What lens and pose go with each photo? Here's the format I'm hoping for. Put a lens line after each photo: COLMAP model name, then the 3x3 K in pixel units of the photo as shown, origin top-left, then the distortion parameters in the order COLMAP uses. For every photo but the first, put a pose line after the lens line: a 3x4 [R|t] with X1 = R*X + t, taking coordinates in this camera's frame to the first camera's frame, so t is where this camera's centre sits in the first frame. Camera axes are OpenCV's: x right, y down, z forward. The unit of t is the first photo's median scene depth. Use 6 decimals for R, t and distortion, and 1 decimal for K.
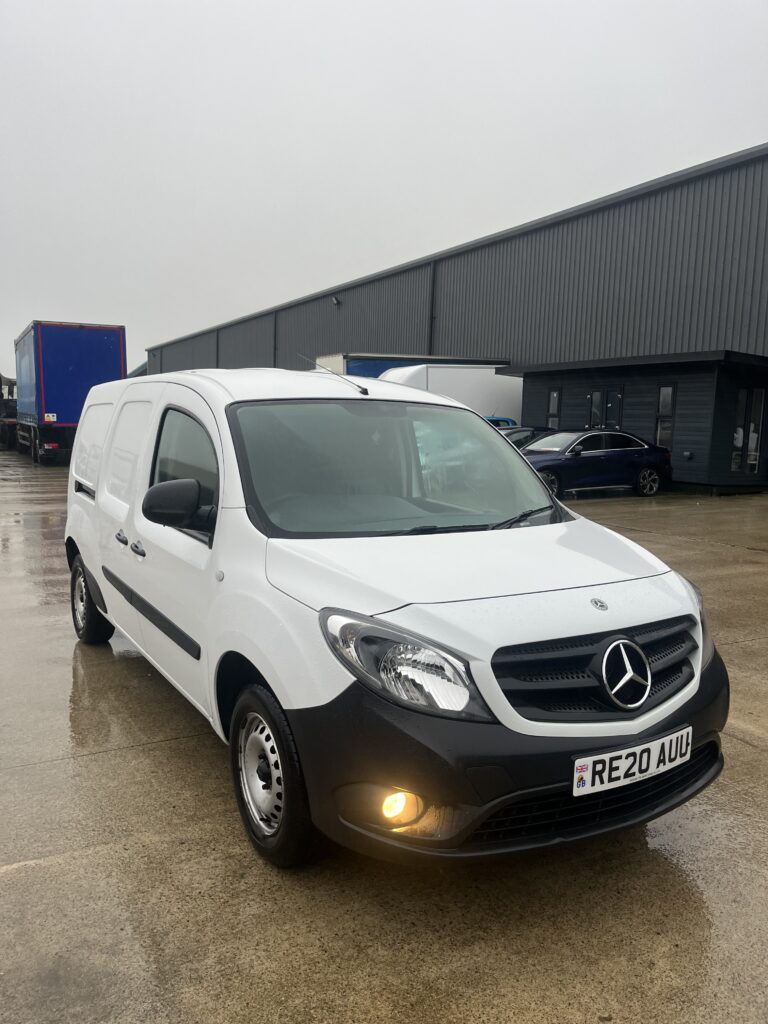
lens RADIAL K [[783.1, 0, 384.0], [0, 783.1, 512.0], [0, 0, 1]] dist [0.024967, -0.002864]
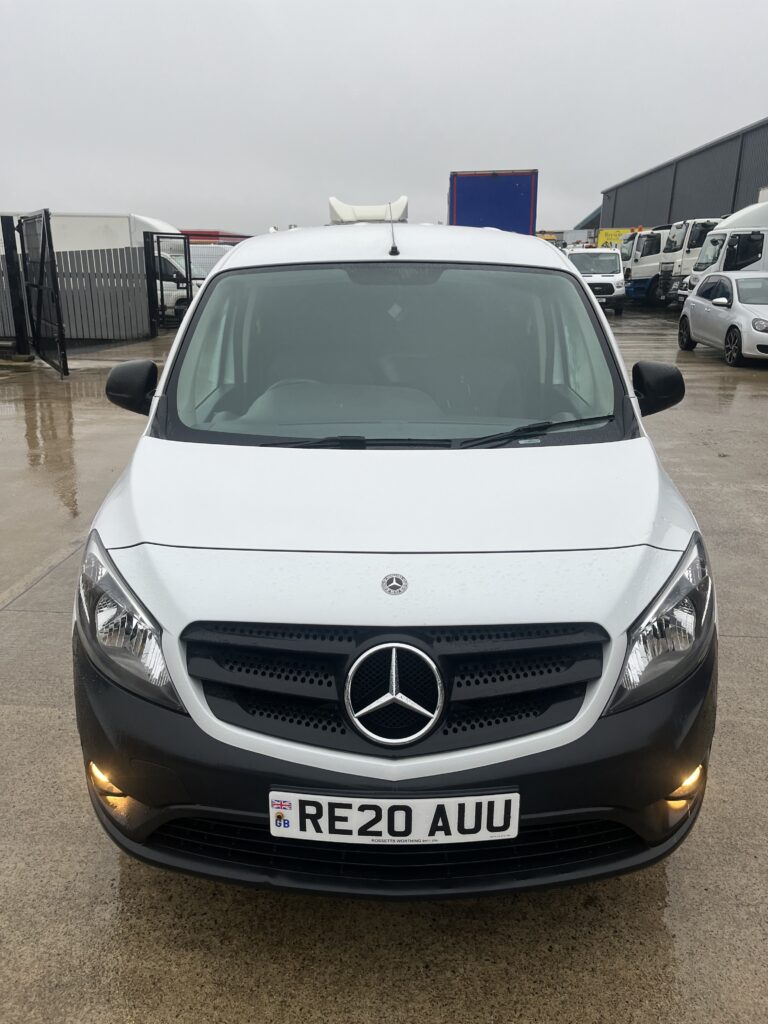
lens RADIAL K [[783.1, 0, 384.0], [0, 783.1, 512.0], [0, 0, 1]] dist [0.024967, -0.002864]
pose [[0.840381, 0.142026, -0.523057, 0.643259], [-0.044054, 0.979762, 0.195256, -0.078469], [0.540203, -0.141047, 0.829630, 0.470877]]
